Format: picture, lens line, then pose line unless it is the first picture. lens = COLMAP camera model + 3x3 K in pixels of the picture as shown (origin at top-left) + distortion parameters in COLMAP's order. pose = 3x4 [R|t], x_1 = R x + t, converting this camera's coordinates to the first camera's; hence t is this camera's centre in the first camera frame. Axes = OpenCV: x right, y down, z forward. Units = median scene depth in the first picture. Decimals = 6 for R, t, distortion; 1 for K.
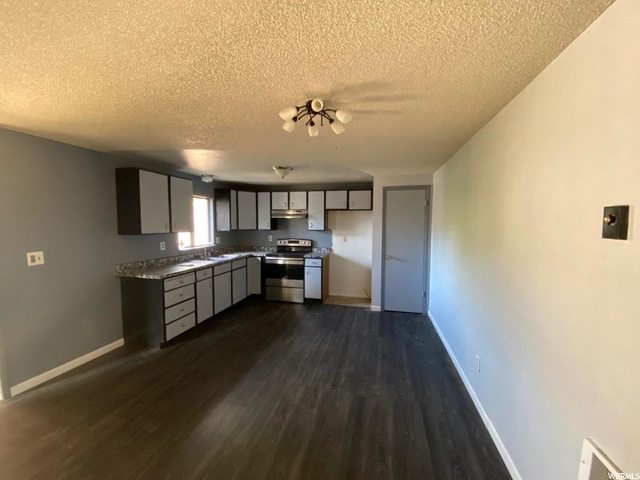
lens RADIAL K [[259.4, 0, 316.6], [0, 259.4, 242.2], [0, 0, 1]] dist [0.021513, -0.021682]
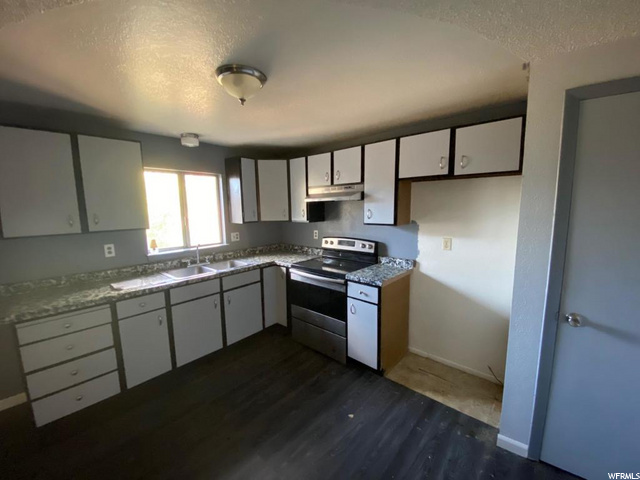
lens RADIAL K [[259.4, 0, 316.6], [0, 259.4, 242.2], [0, 0, 1]] dist [0.021513, -0.021682]
pose [[0.882586, 0.044963, -0.467996, 0.129116], [-0.014805, 0.997581, 0.067924, -0.044472], [0.469918, -0.053020, 0.881117, 0.518868]]
